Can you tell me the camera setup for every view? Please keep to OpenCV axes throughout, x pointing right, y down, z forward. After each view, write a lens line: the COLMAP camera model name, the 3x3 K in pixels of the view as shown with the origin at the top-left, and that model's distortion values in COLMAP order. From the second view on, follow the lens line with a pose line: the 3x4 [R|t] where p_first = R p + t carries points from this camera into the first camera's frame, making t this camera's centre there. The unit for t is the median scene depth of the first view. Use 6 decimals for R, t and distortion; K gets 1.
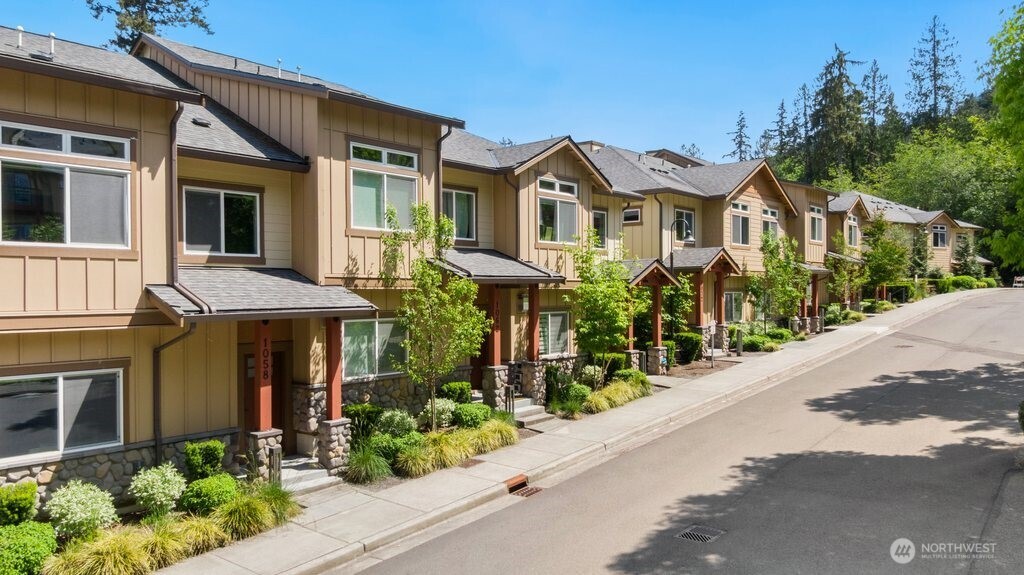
lens RADIAL K [[780.9, 0, 512.0], [0, 780.9, 287.5], [0, 0, 1]] dist [0.078200, -0.119176]
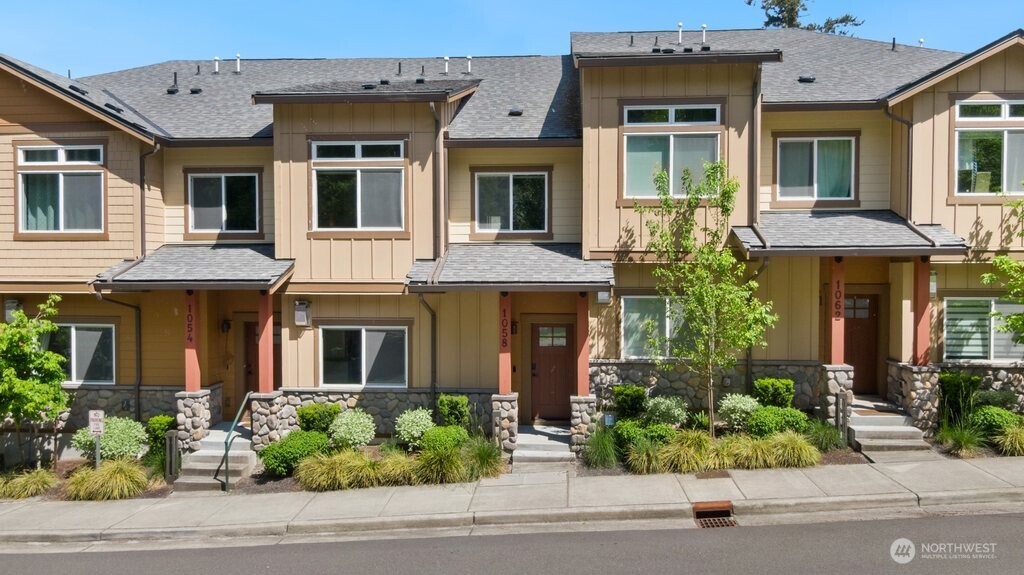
lens RADIAL K [[780.9, 0, 512.0], [0, 780.9, 287.5], [0, 0, 1]] dist [0.078200, -0.119176]
pose [[0.570386, 0.029492, -0.820847, 0.522909], [0.000176, 0.999351, 0.036027, -0.003004], [0.821377, -0.020693, 0.570011, 0.372681]]
